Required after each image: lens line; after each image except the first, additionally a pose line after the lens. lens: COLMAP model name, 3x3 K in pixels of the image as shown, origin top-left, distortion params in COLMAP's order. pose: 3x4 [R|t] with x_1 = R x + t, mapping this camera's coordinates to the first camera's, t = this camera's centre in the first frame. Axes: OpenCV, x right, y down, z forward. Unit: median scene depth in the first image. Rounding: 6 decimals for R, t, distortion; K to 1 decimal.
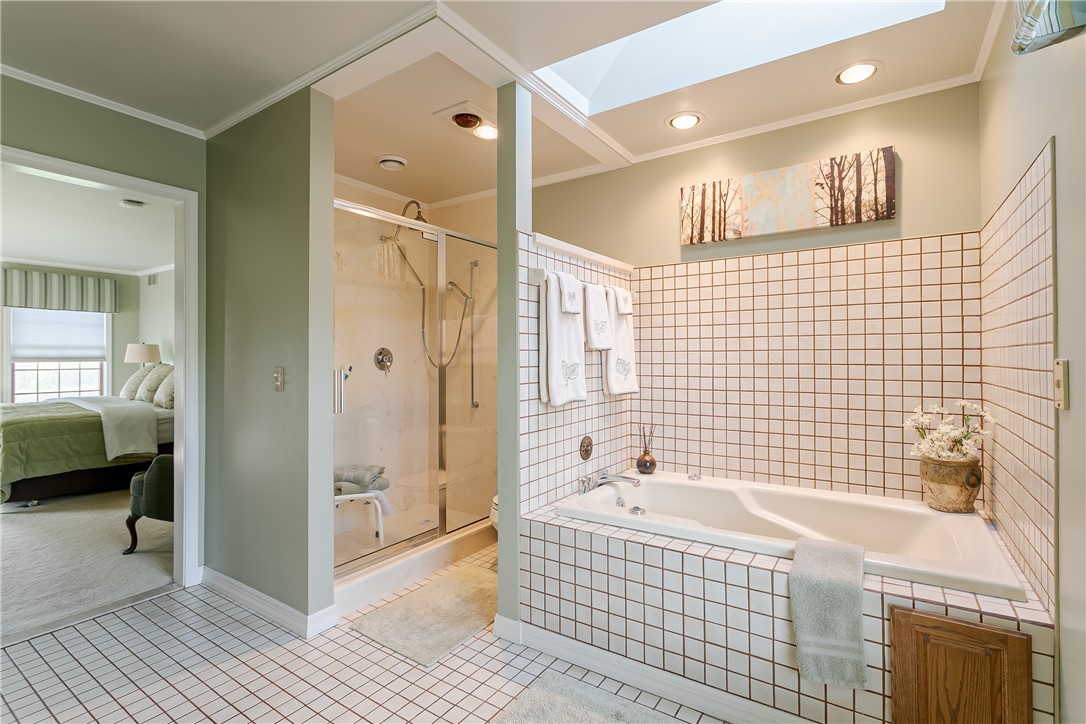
lens RADIAL K [[513.7, 0, 539.7], [0, 513.7, 356.2], [0, 0, 1]] dist [-0.004914, 0.000270]
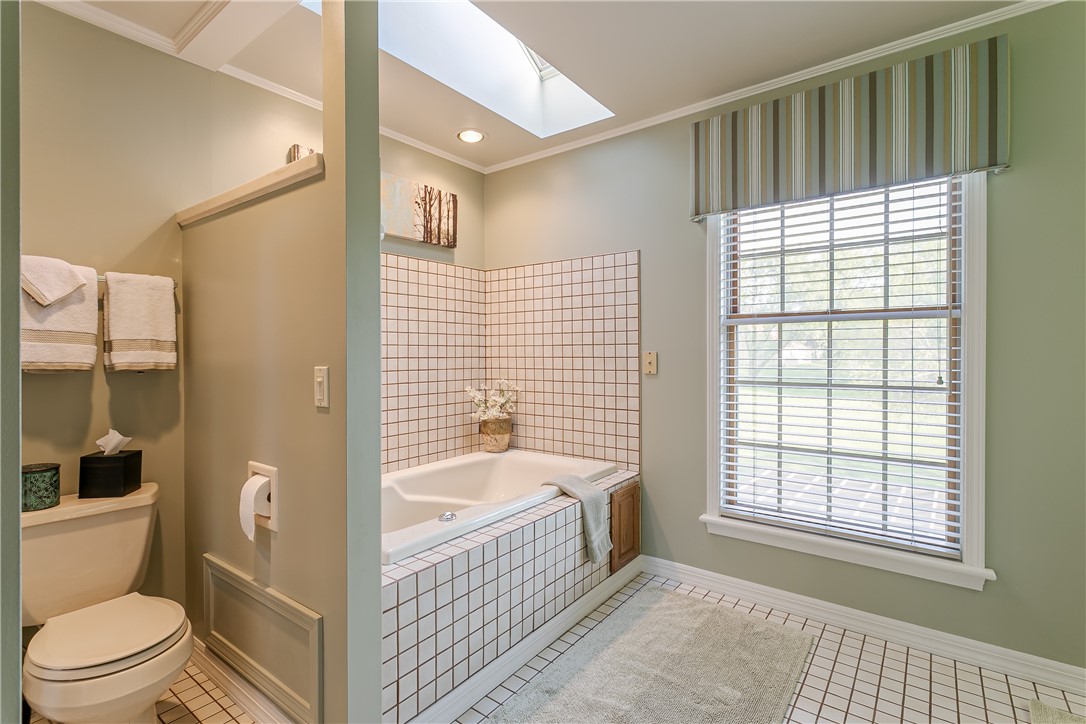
lens RADIAL K [[513.7, 0, 545.6], [0, 513.7, 356.4], [0, 0, 1]] dist [-0.004914, 0.000270]
pose [[0.041659, -0.003474, 0.999126, -0.641146], [0.003340, 0.999989, 0.003338, 0.010349], [-0.999126, 0.003198, 0.041670, 0.697359]]
